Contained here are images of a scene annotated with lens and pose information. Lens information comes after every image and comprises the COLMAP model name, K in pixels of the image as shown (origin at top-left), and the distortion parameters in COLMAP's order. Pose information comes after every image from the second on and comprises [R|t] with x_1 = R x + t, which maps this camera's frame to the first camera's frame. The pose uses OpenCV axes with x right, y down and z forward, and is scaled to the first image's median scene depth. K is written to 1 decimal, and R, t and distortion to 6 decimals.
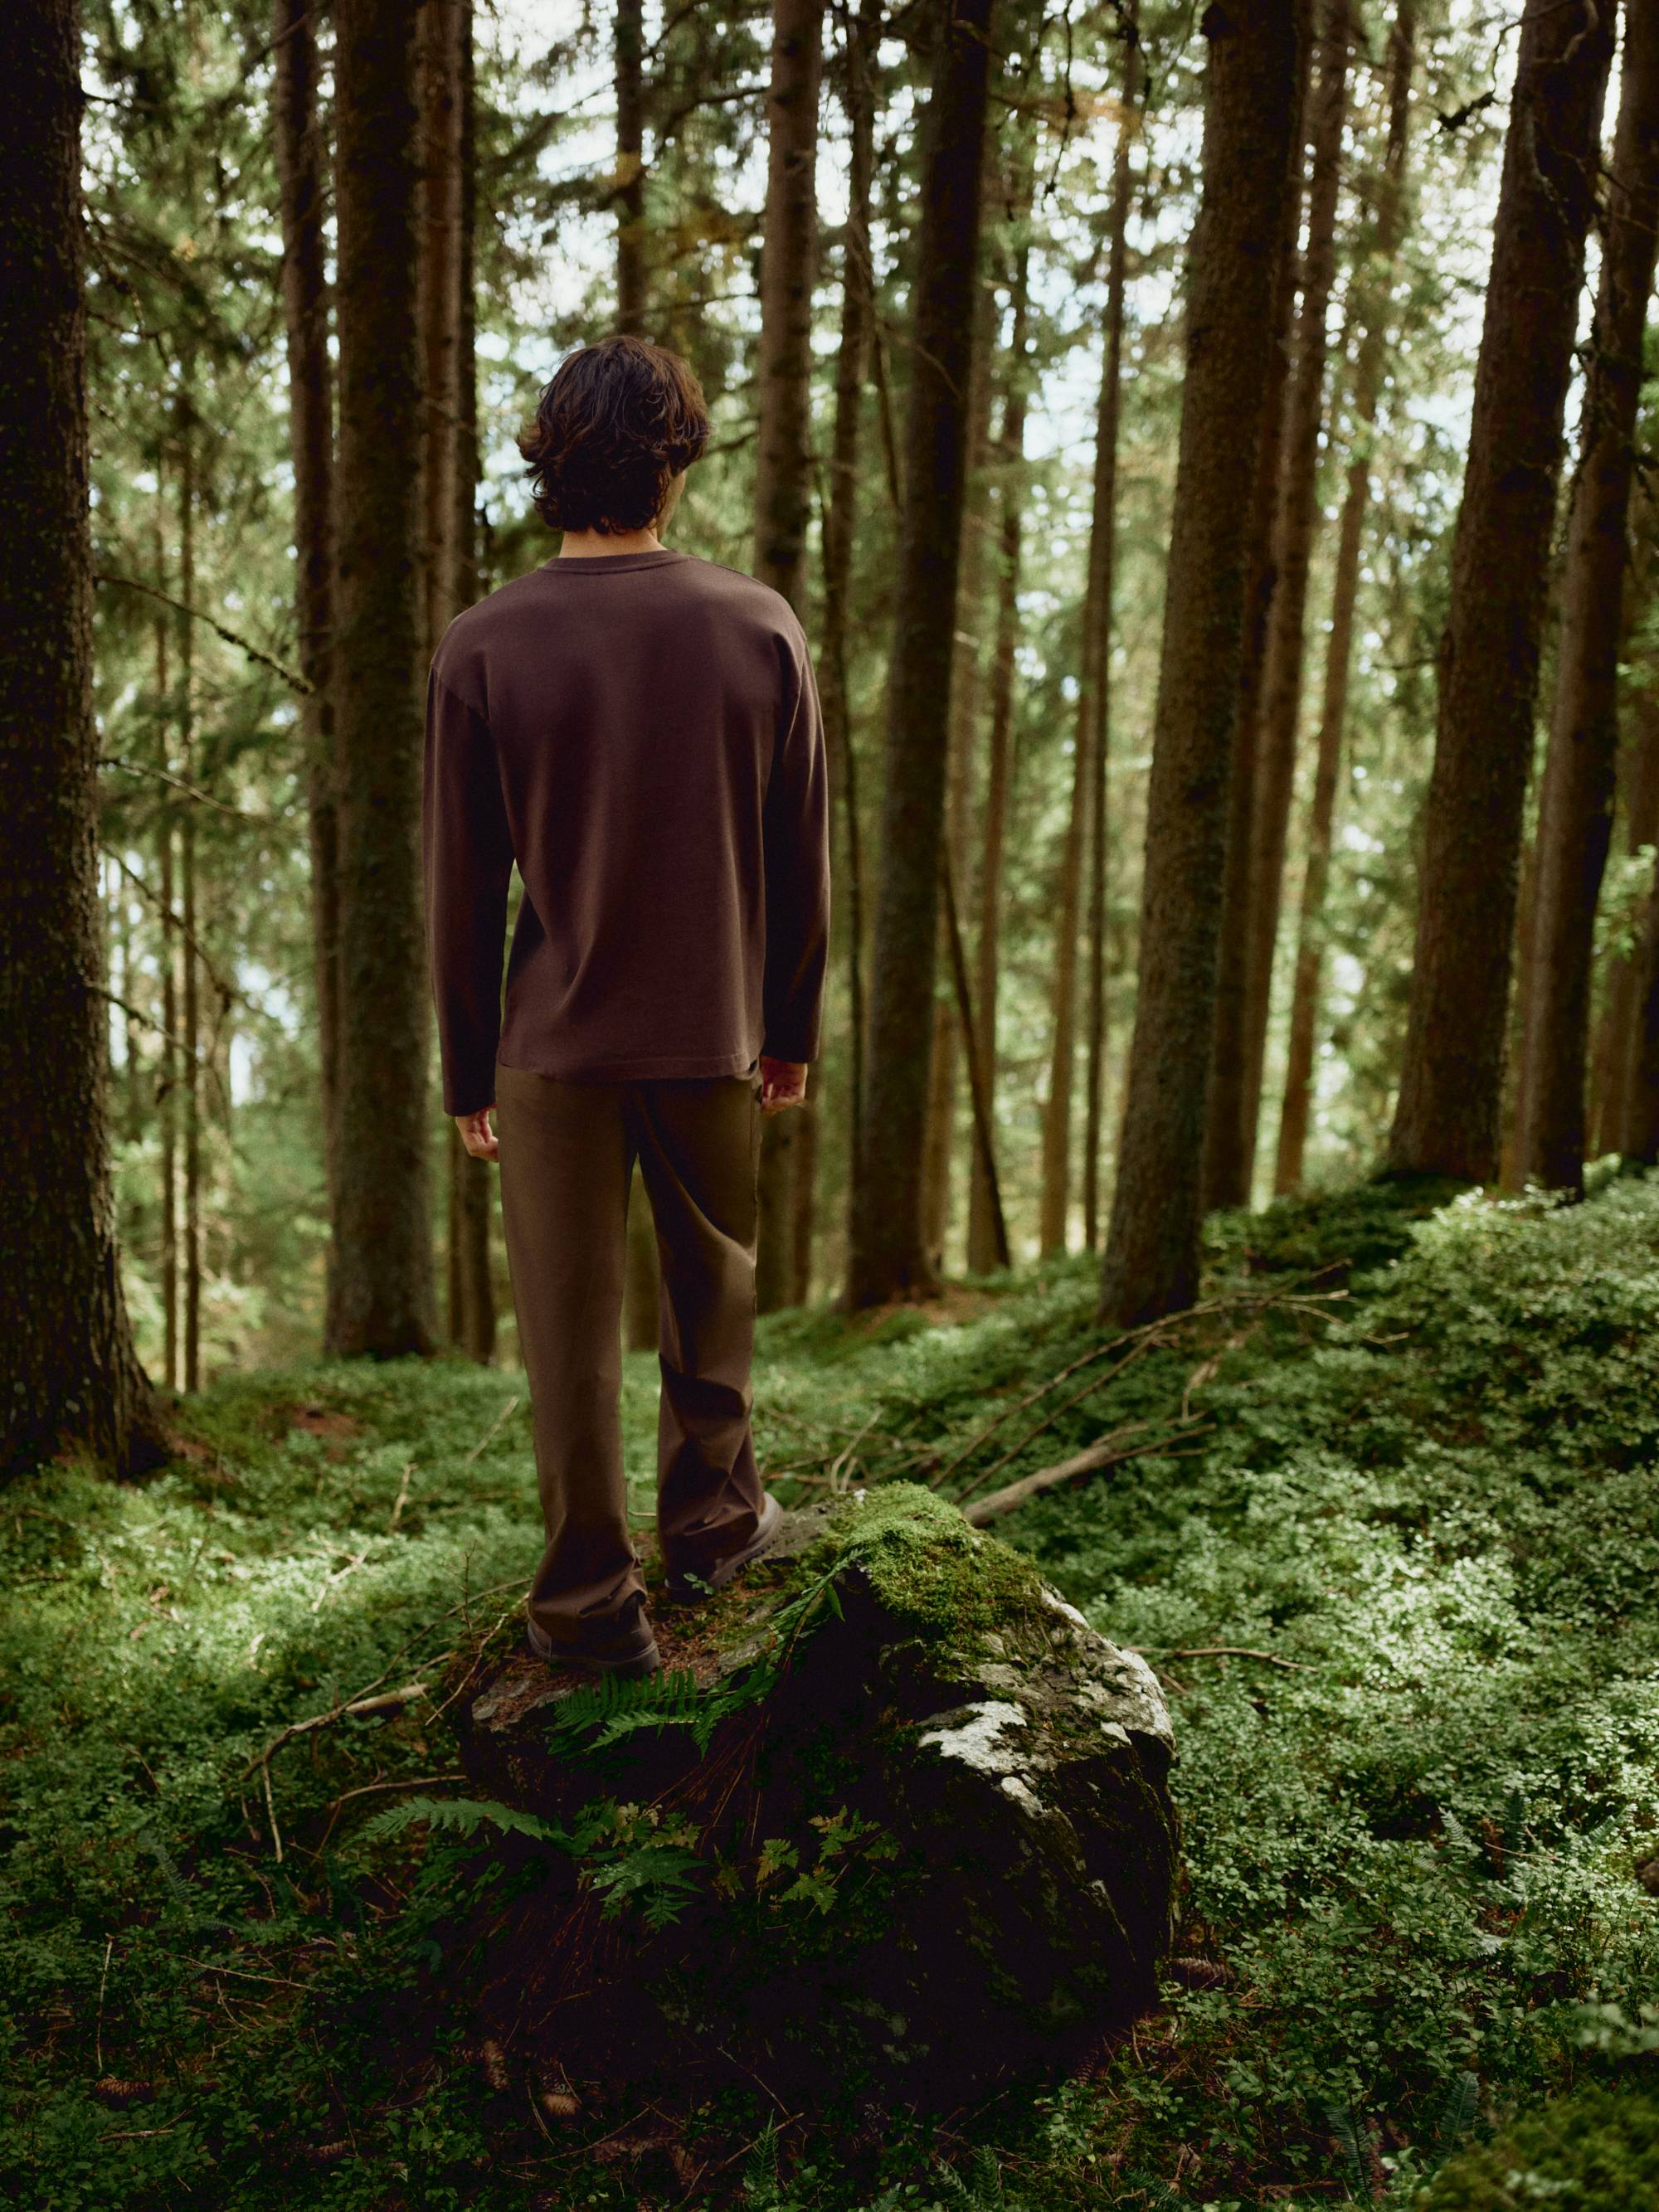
lens RADIAL K [[2254.1, 0, 829.5], [0, 2254.1, 1106.0], [0, 0, 1]] dist [0.005906, -0.007101]
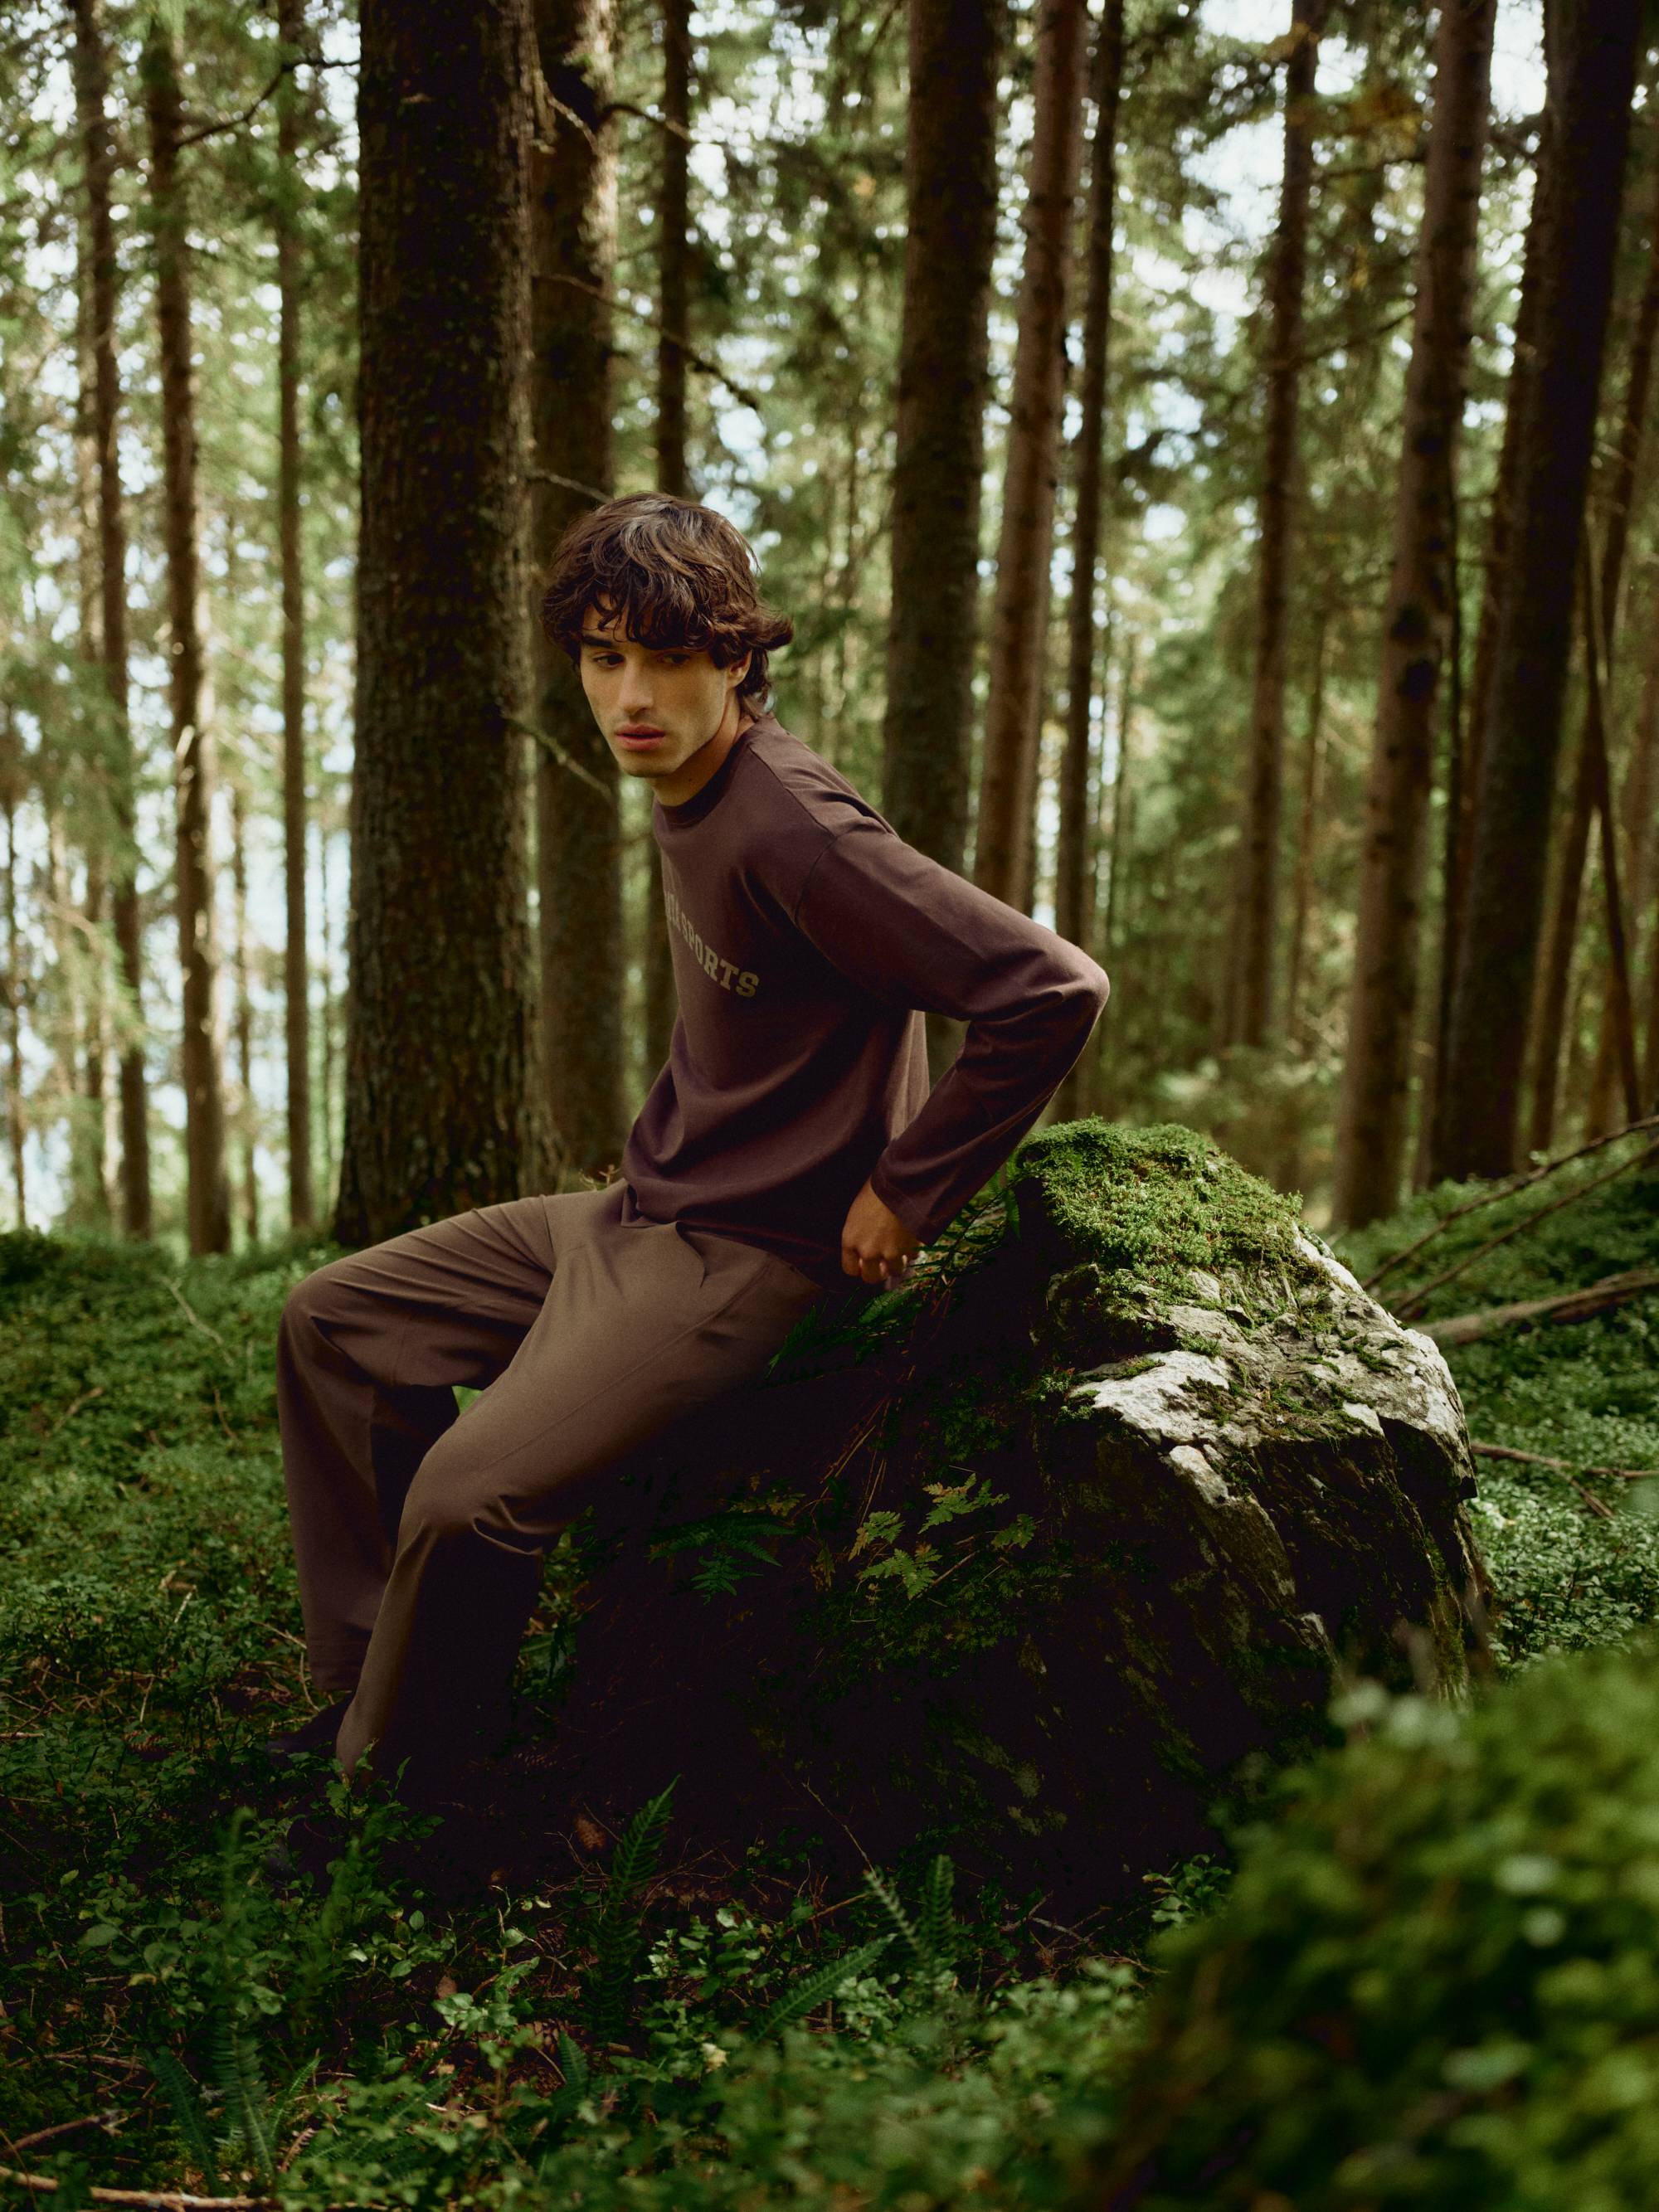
lens RADIAL K [[2283.5, 0, 846.0], [0, 2283.5, 1098.4], [0, 0, 1]] dist [0.006908, -0.011704]
pose [[0.959524, 0.057943, -0.275601, 0.098674], [-0.056650, 0.998314, 0.012655, 0.108041], [0.275869, 0.003470, 0.961189, 0.162518]]
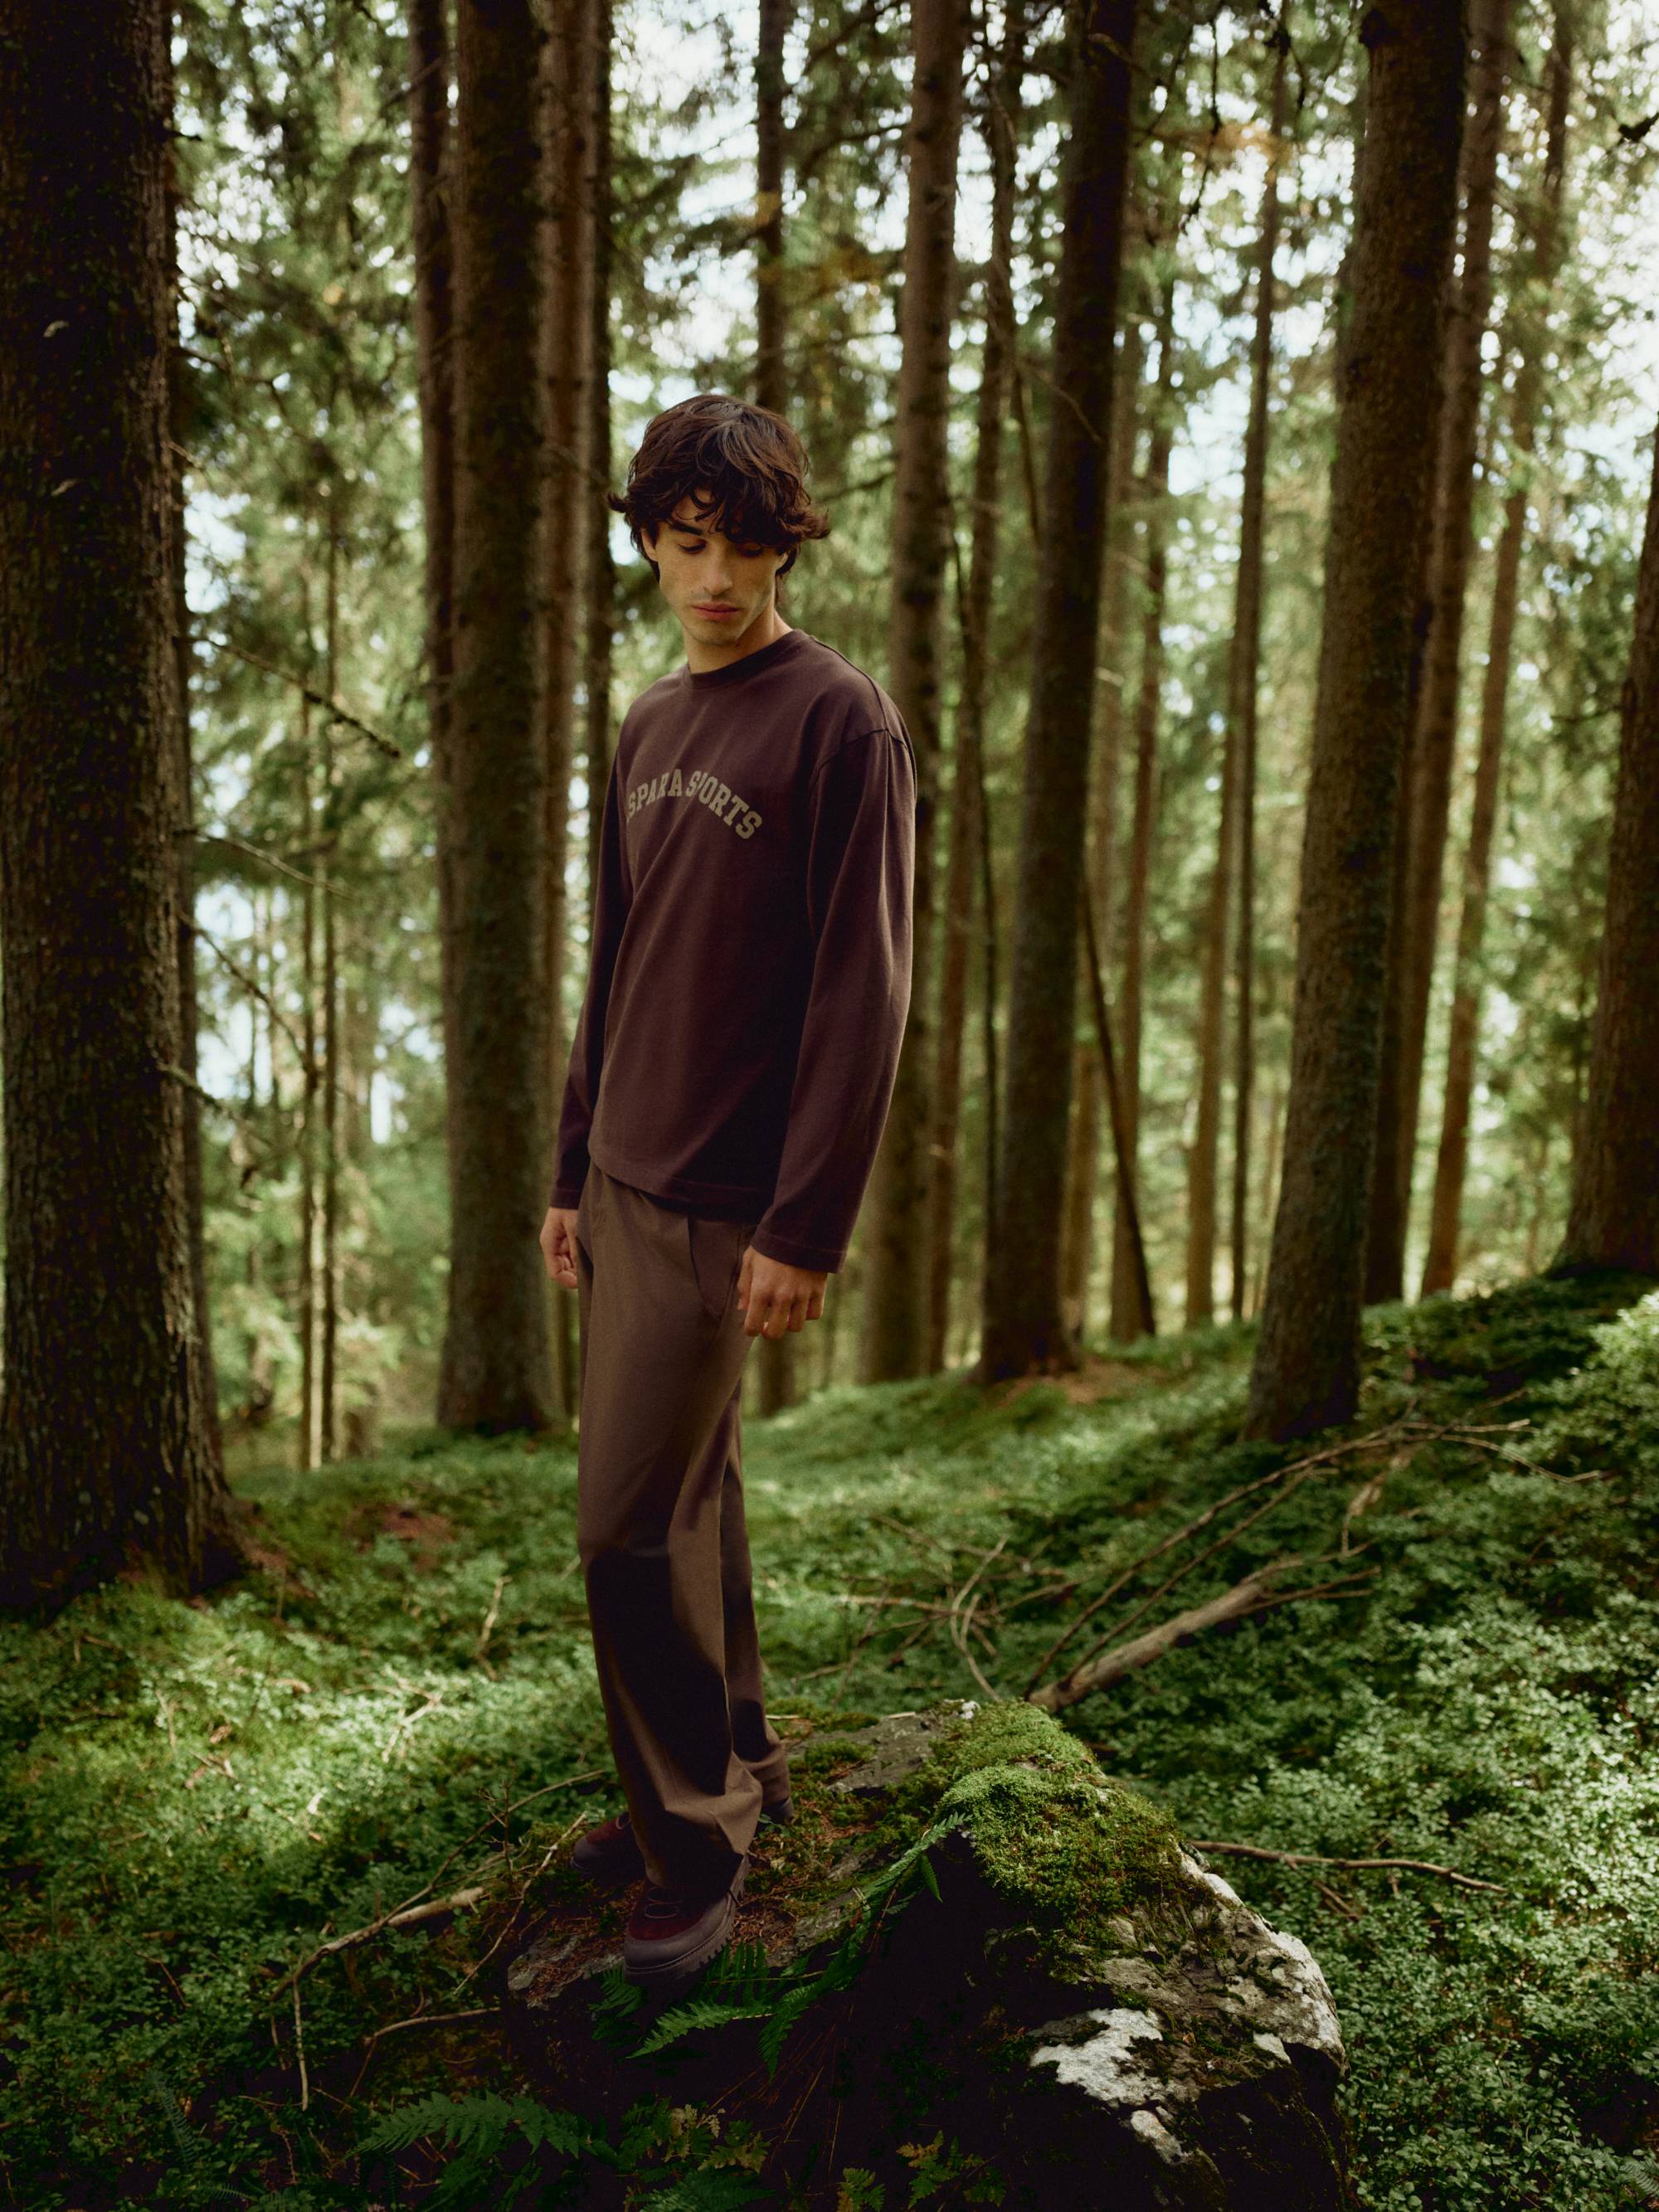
lens RADIAL K [[2273.7, 0, 834.5], [0, 2273.7, 1070.8], [0, 0, 1]] dist [0.005468, -0.010325]
pose [[0.998173, 0.003368, -0.060326, 0.010098], [-0.005283, 0.999486, -0.031615, -0.030905], [0.060188, 0.031876, 0.997678, 0.091742]]
